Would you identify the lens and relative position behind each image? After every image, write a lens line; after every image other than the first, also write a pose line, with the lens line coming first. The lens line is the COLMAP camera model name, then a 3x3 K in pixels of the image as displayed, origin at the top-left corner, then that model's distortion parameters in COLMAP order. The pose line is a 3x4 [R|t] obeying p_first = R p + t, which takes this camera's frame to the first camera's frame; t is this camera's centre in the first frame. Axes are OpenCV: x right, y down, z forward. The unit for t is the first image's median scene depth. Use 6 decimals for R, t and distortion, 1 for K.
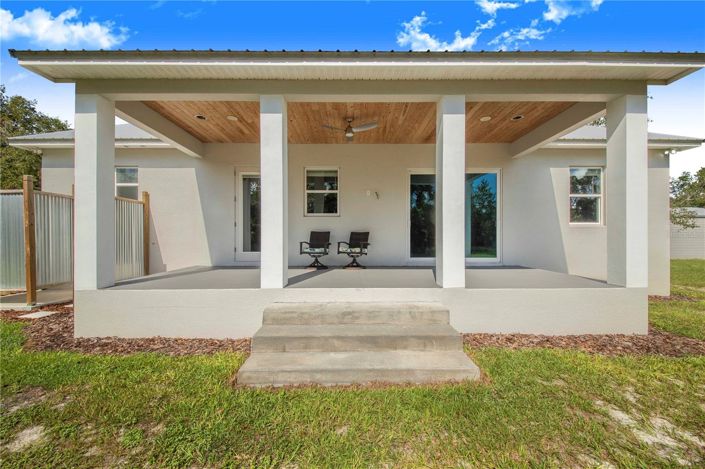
lens RADIAL K [[290.3, 0, 366.2], [0, 290.3, 232.9], [0, 0, 1]] dist [-0.000134, -0.000103]
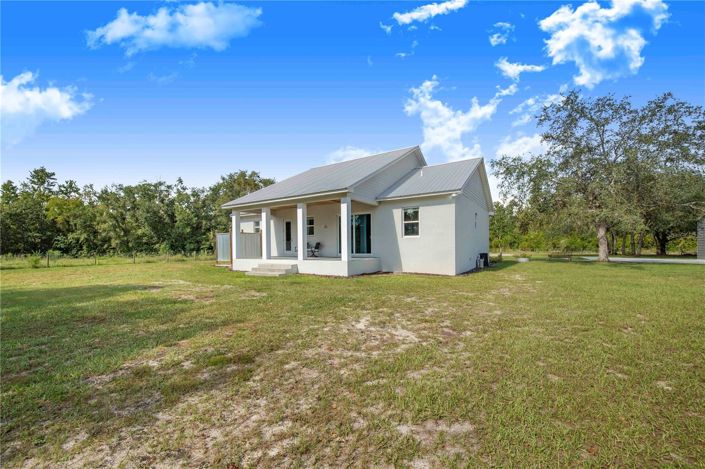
lens RADIAL K [[281.9, 0, 352.5], [0, 281.9, 234.5], [0, 0, 1]] dist [0.001605, -0.000083]
pose [[0.838914, -0.031908, -0.543328, 1.476977], [0.018555, 0.999376, -0.030040, 0.005231], [0.543948, 0.015120, 0.838983, -0.807766]]
